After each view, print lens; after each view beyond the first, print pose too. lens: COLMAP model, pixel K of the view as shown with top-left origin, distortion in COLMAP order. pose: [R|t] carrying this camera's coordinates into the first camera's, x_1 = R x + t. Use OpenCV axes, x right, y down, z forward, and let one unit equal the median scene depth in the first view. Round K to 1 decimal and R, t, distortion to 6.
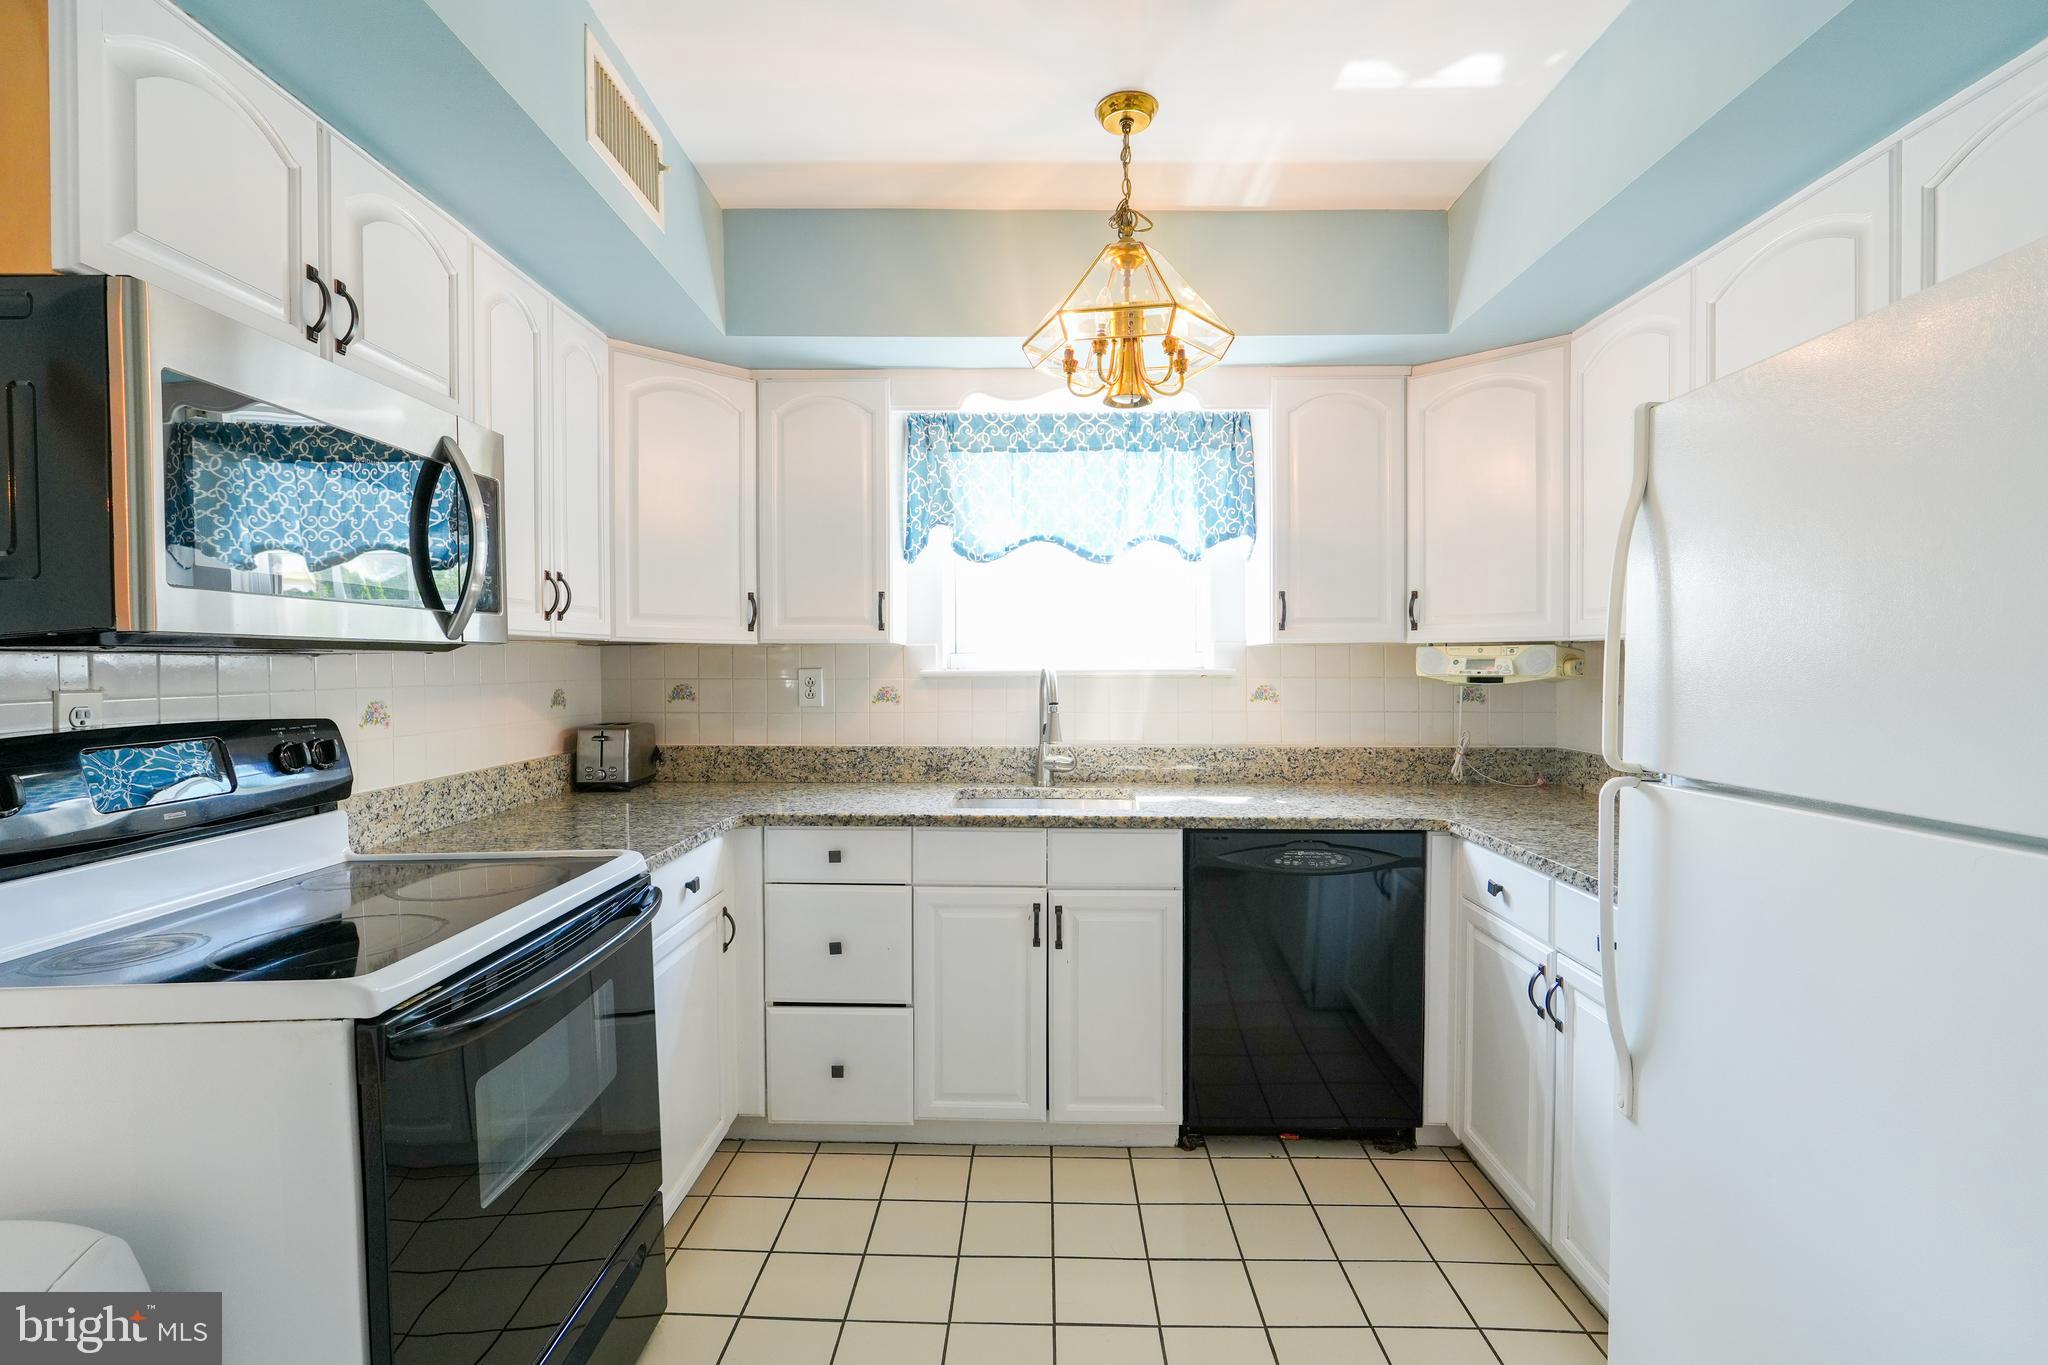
lens RADIAL K [[946.2, 0, 1025.2], [0, 946.2, 680.8], [0, 0, 1]] dist [-0.002426, 0.001654]
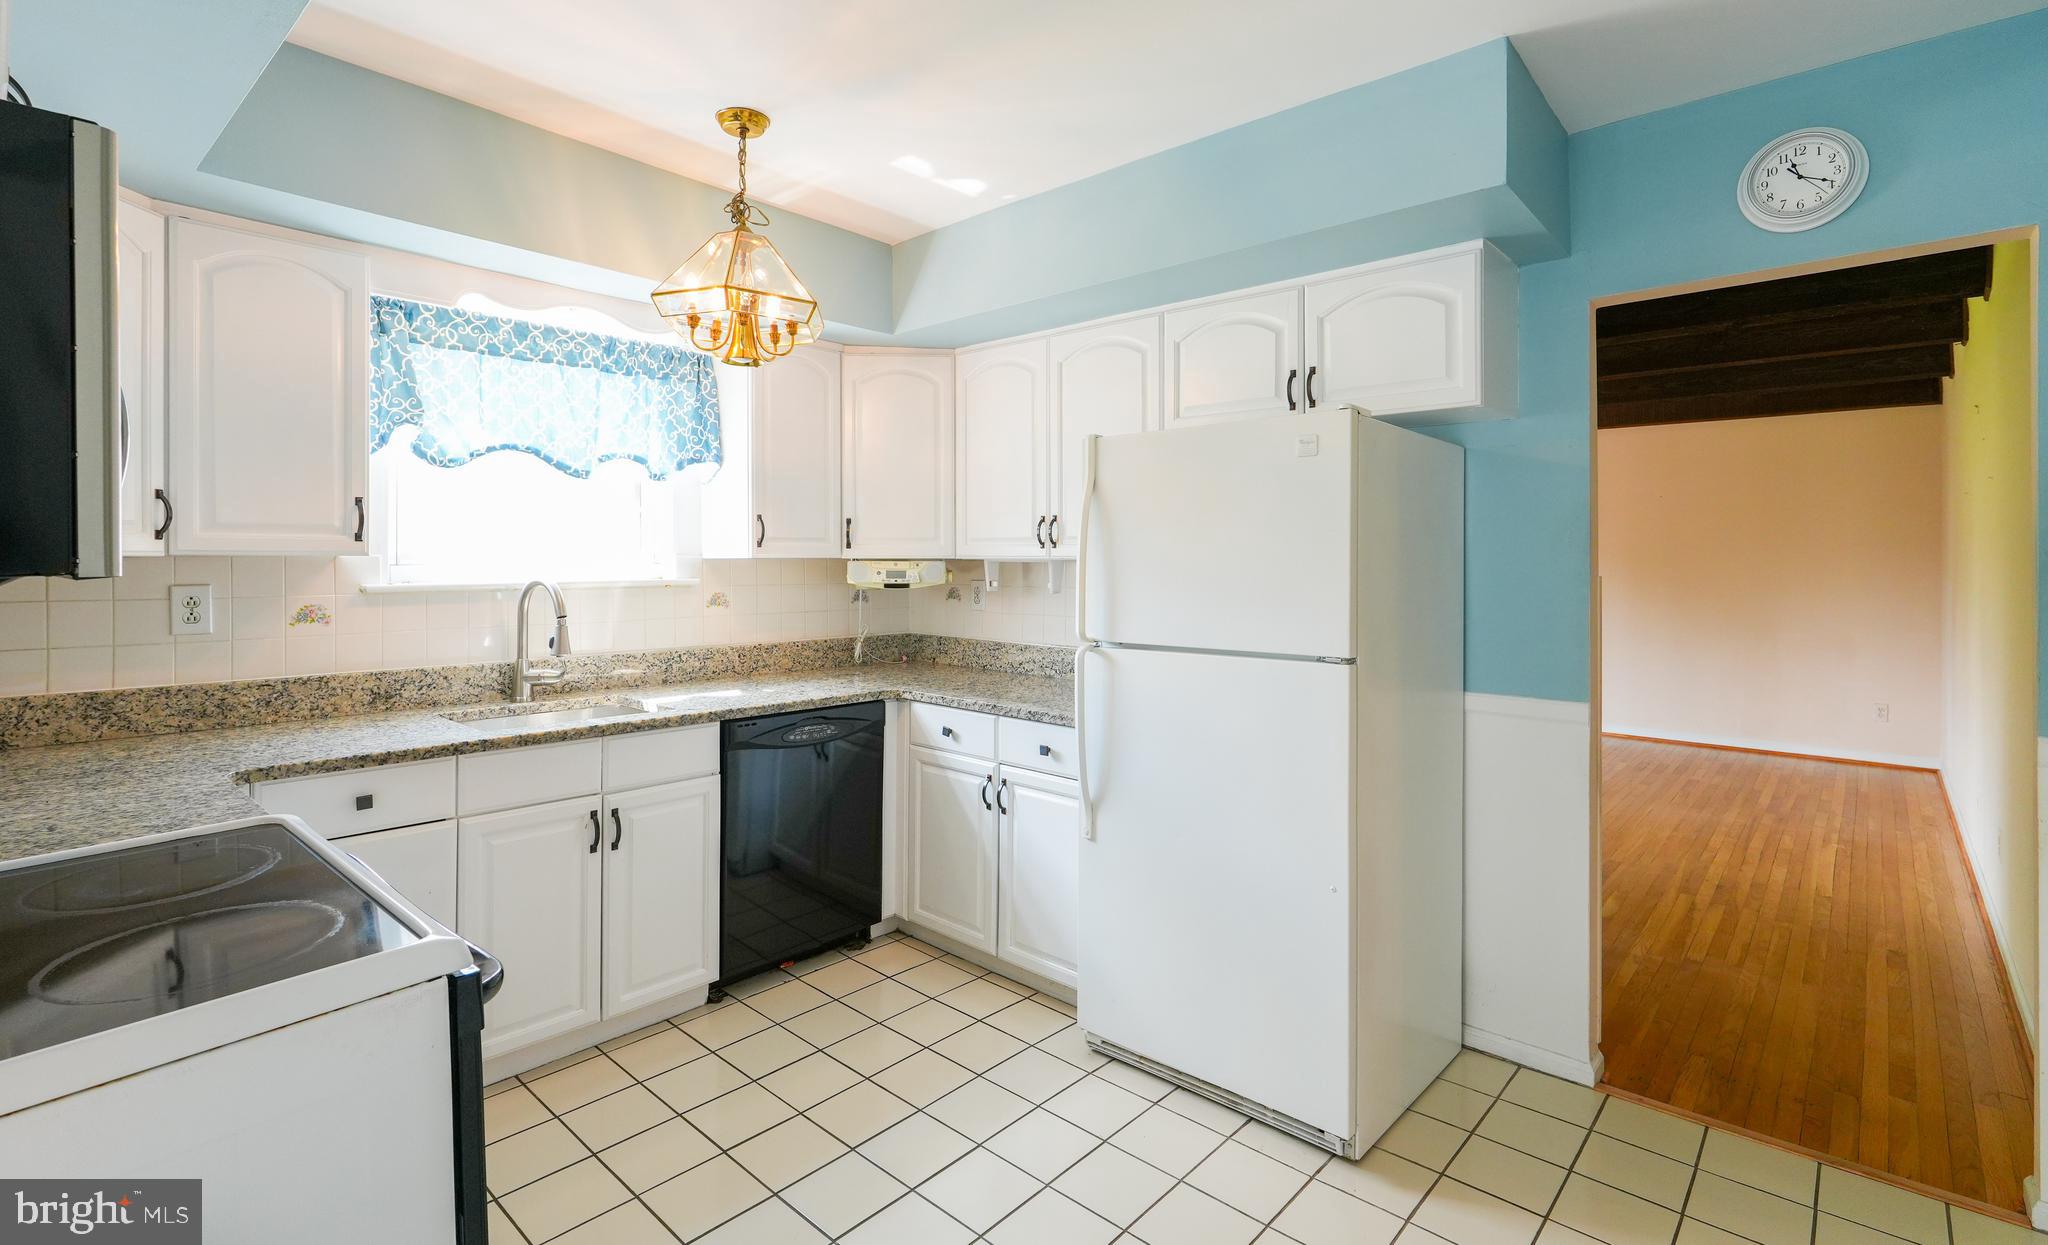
lens RADIAL K [[951.3, 0, 1021.6], [0, 951.3, 564.3], [0, 0, 1]] dist [-0.000029, -0.000494]
pose [[0.655681, -0.001130, 0.755037, -0.455158], [0.009719, 0.999929, -0.006943, -0.022207], [-0.754975, 0.011891, 0.655645, -0.039355]]
